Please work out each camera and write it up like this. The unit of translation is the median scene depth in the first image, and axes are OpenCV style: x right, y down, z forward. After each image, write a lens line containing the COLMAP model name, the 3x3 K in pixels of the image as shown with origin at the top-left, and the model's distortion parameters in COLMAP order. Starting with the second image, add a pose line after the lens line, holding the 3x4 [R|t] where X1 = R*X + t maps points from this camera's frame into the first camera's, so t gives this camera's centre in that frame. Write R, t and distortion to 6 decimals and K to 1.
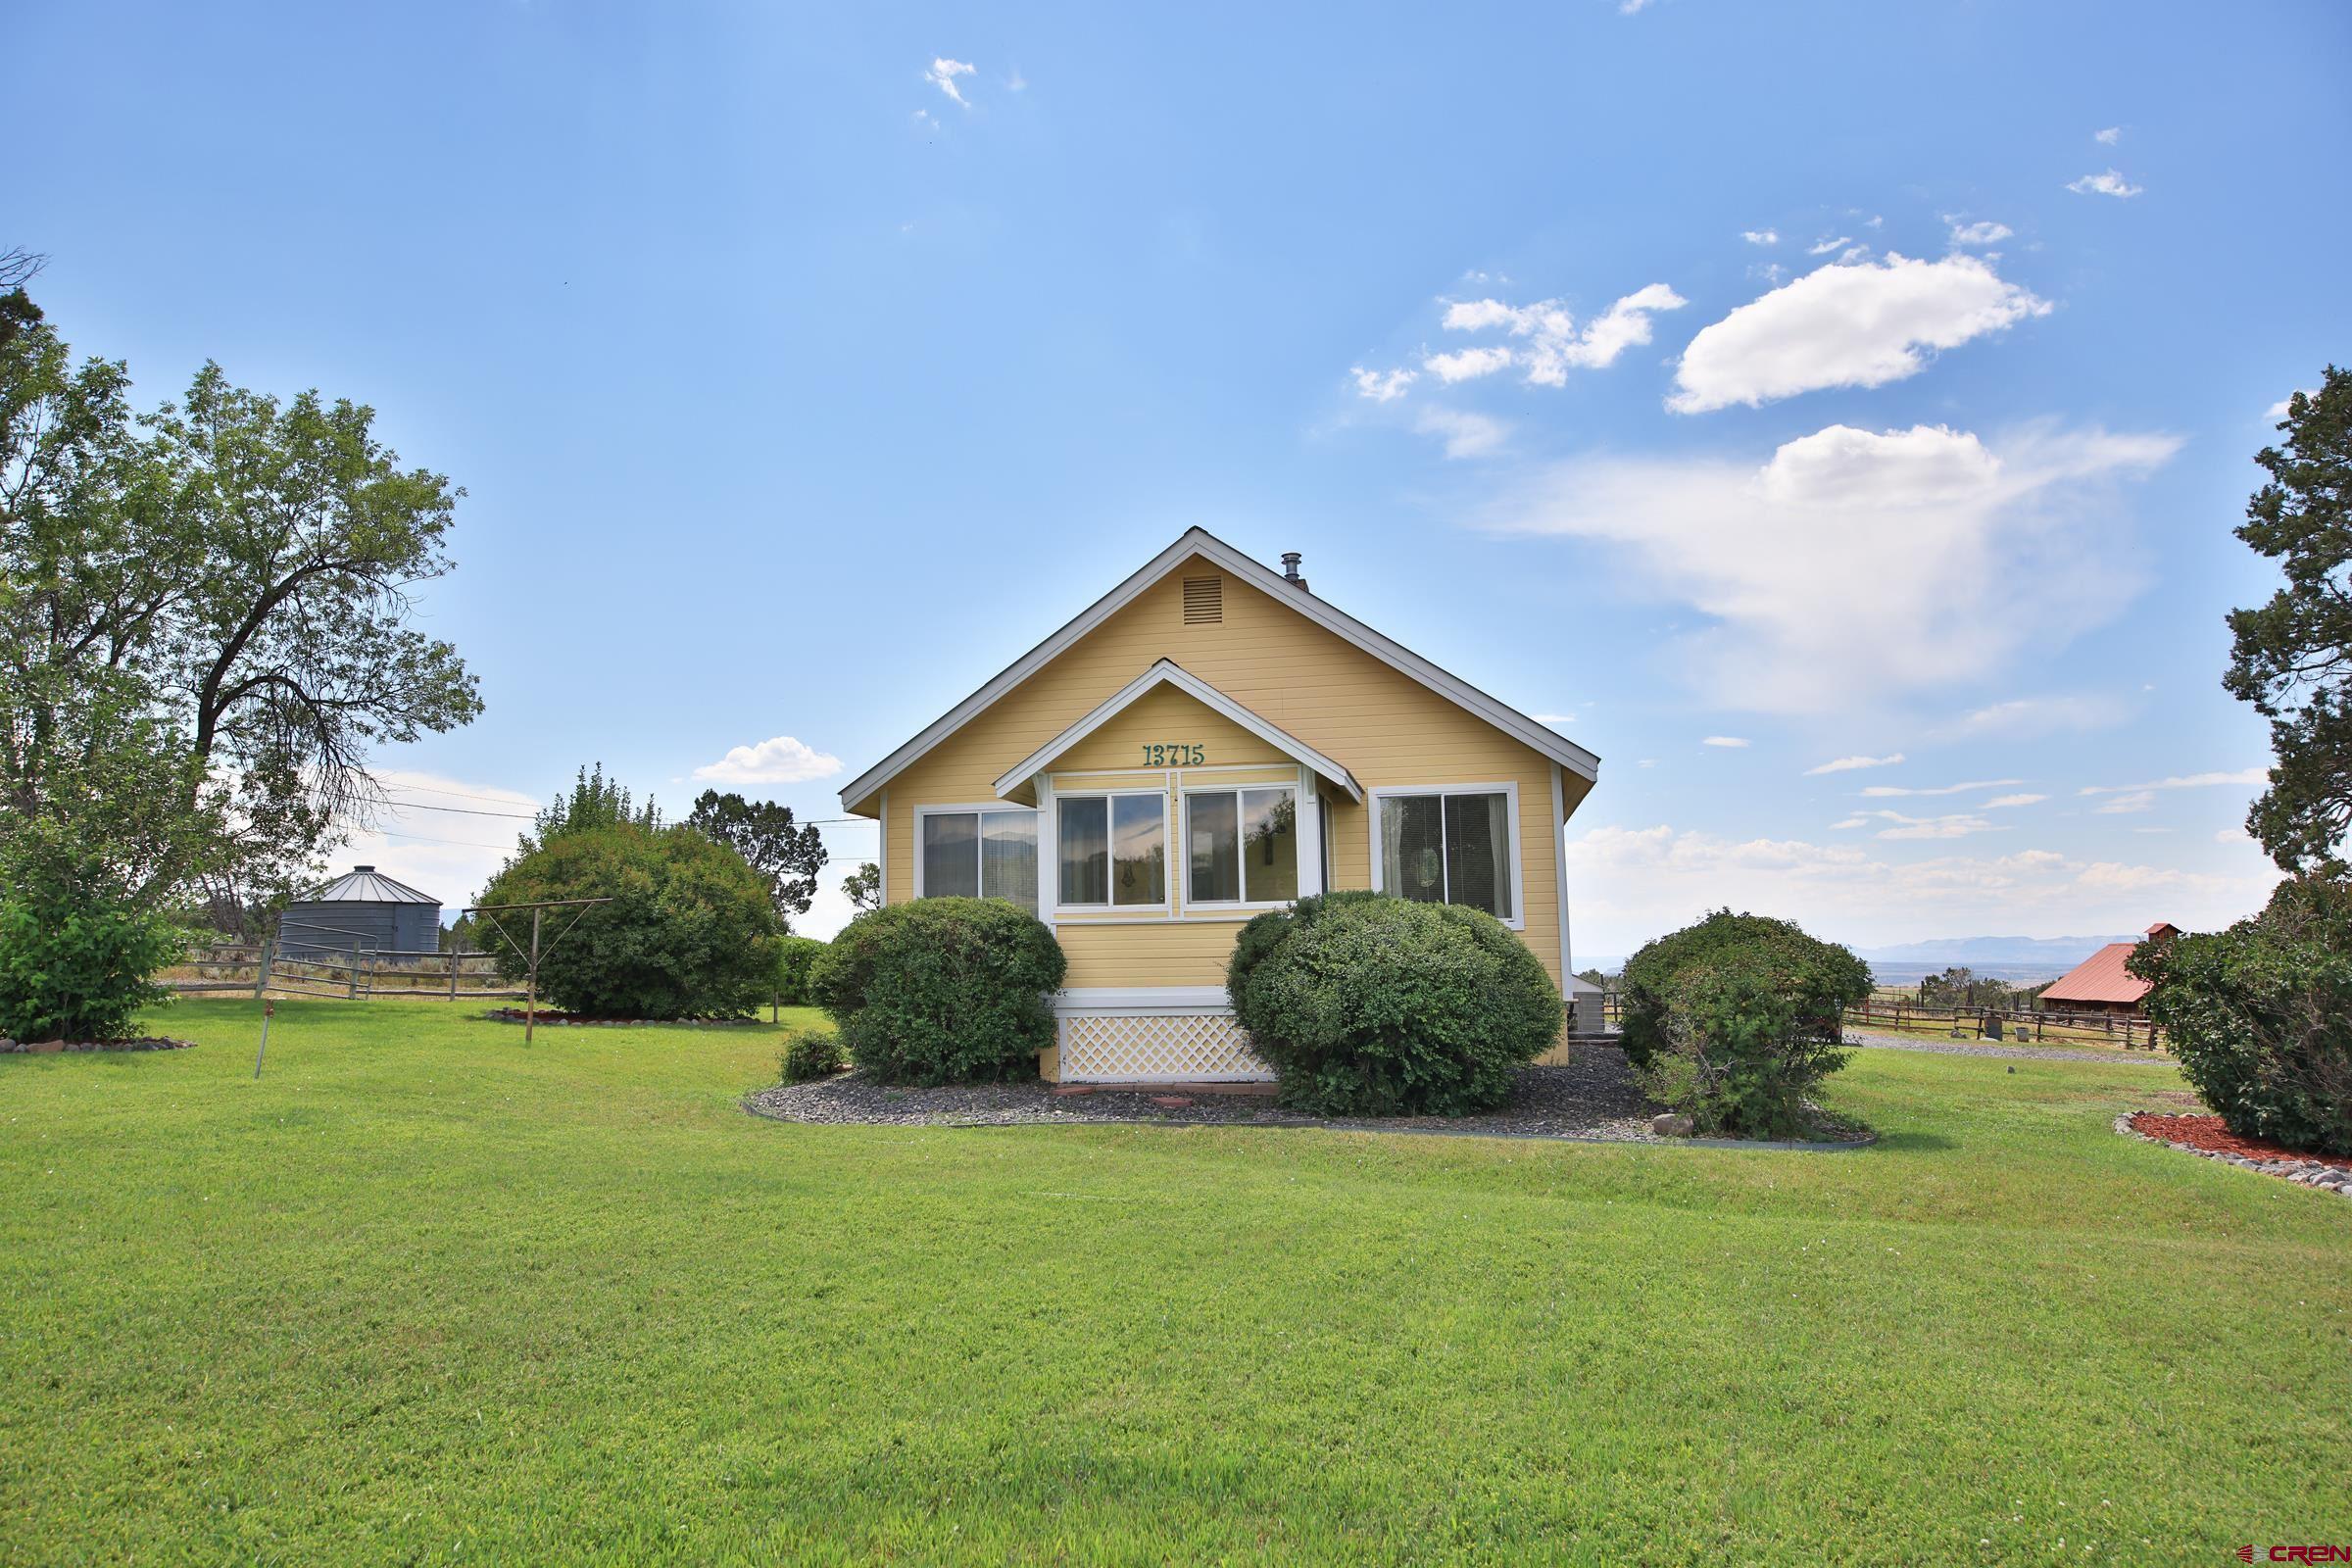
lens RADIAL K [[1498.3, 0, 1176.0], [0, 1498.3, 784.0], [0, 0, 1]] dist [-0.005648, -0.000738]
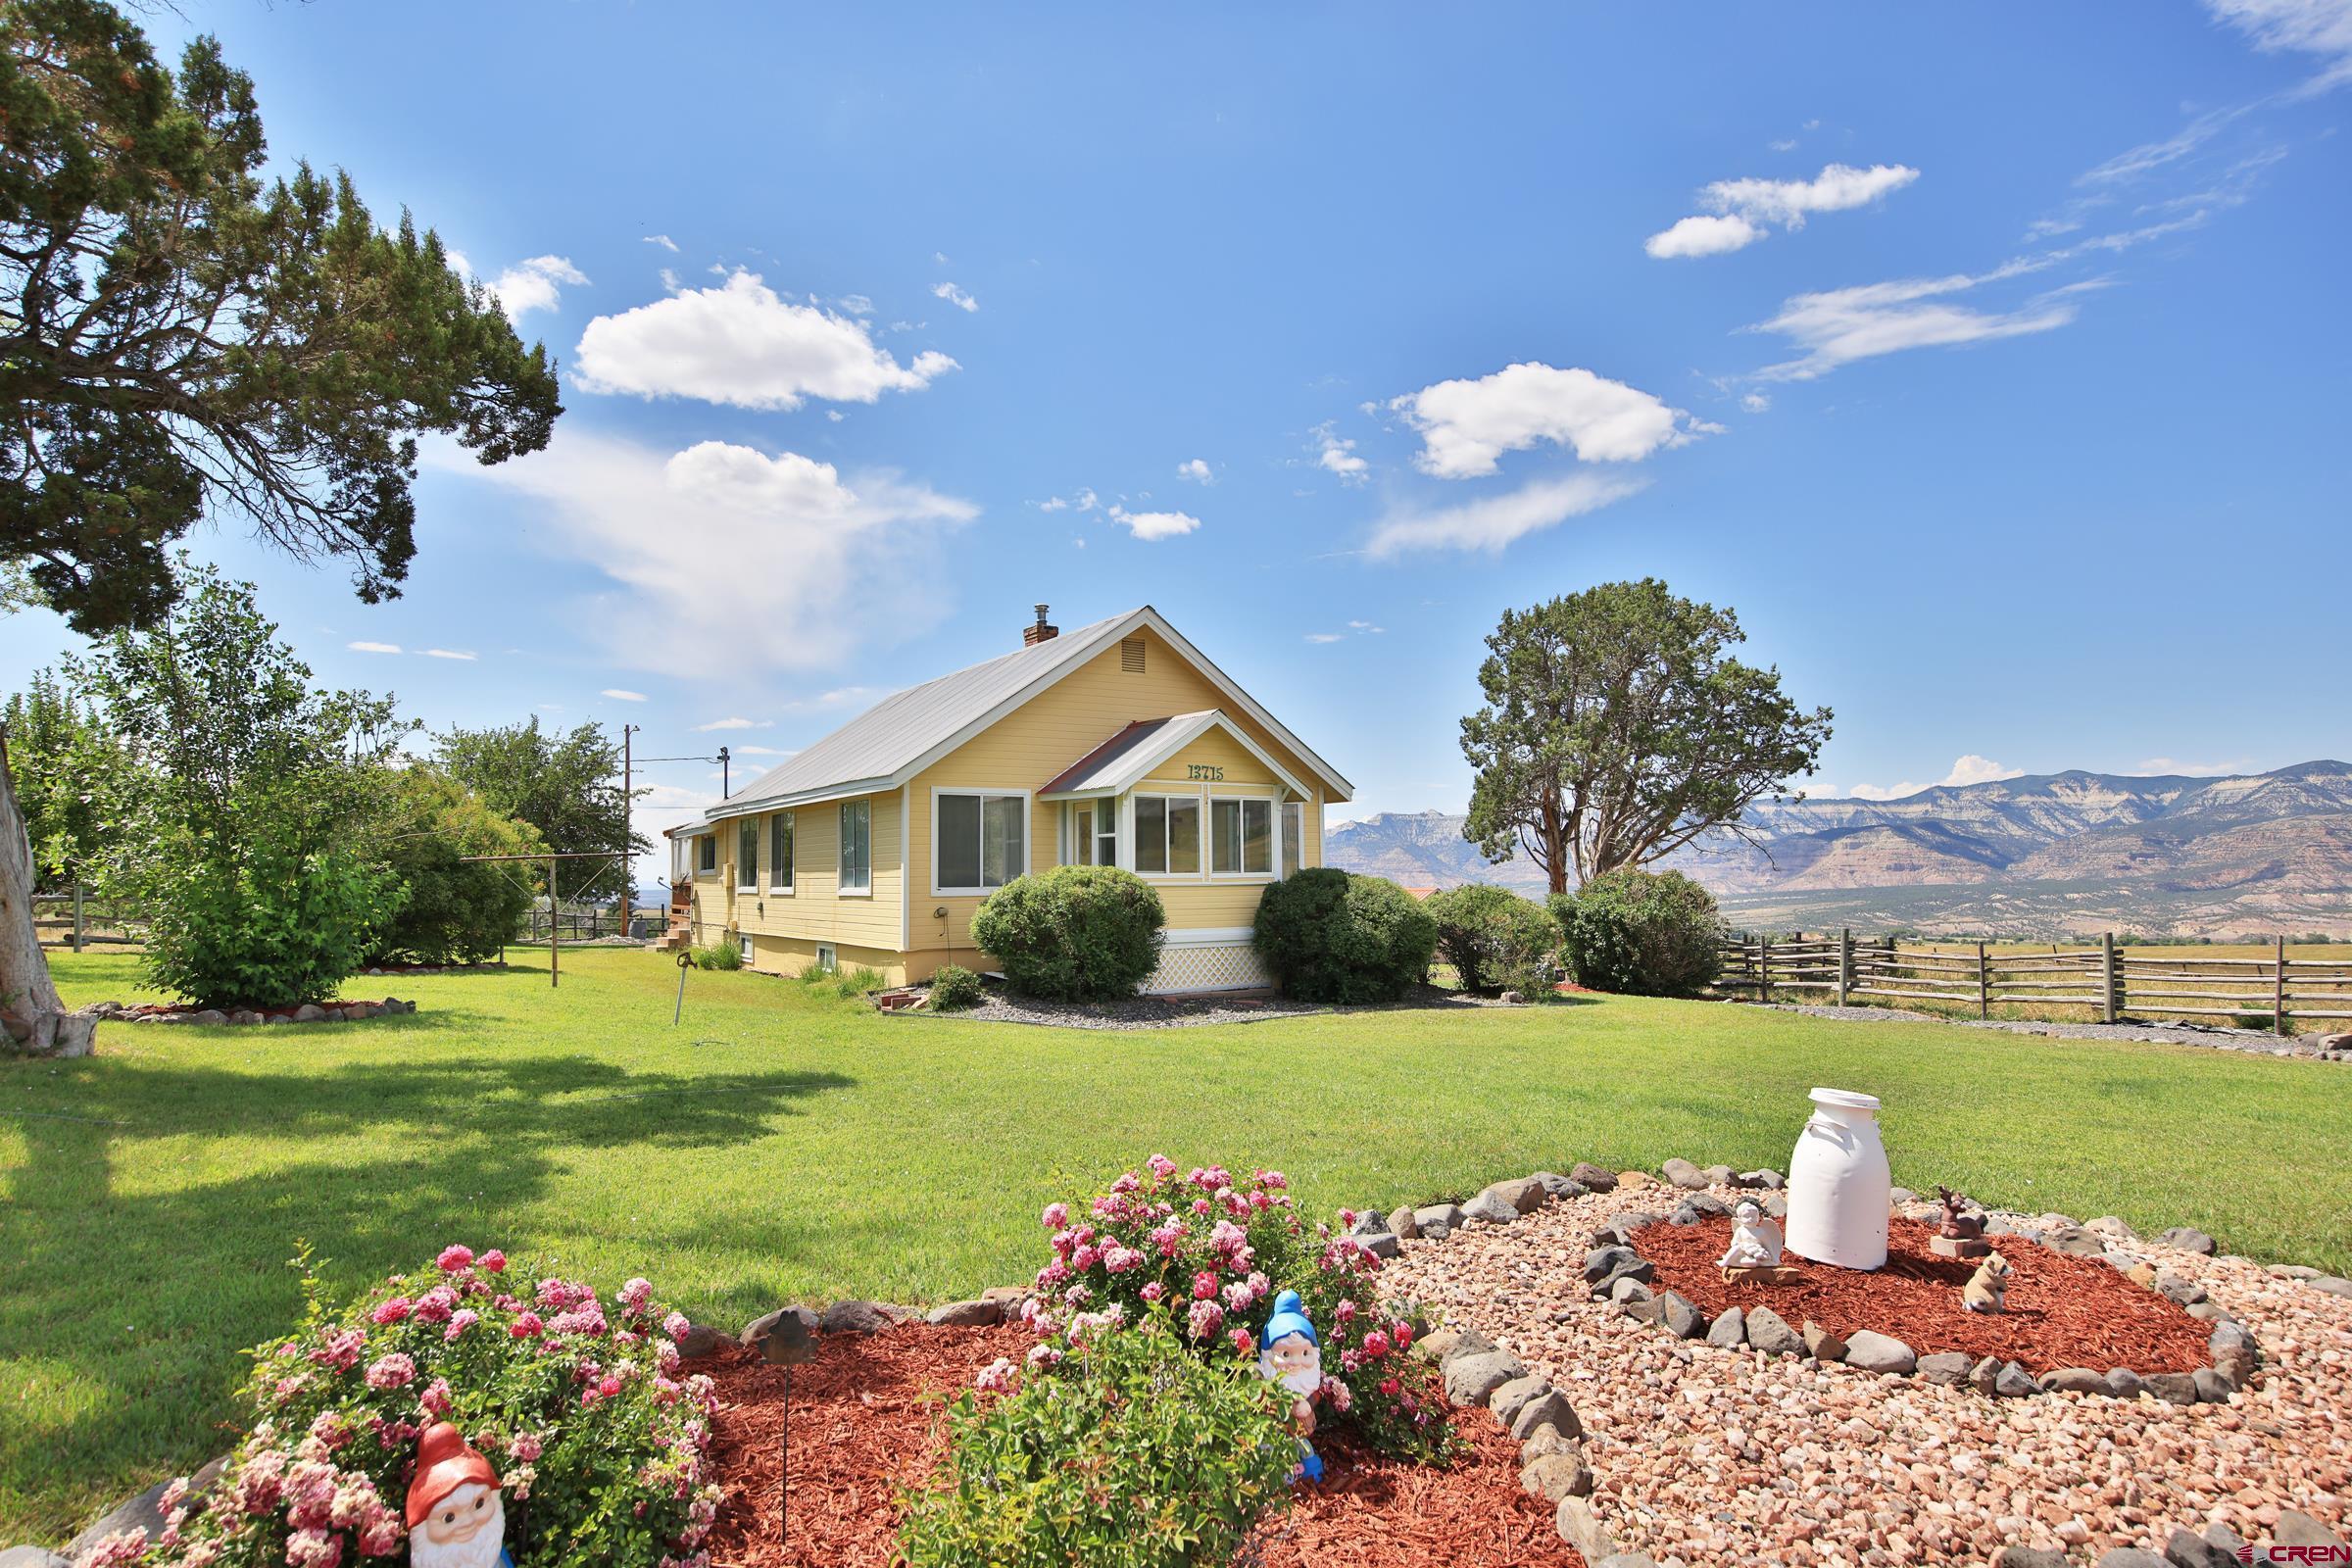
lens RADIAL K [[1318.2, 0, 1173.3], [0, 1318.2, 773.7], [0, 0, 1]] dist [0.013743, -0.000086]
pose [[0.717407, 0.065127, 0.693604, -0.800036], [-0.085960, 0.996288, -0.004638, -0.008237], [-0.691331, -0.056295, 0.720342, 0.068255]]
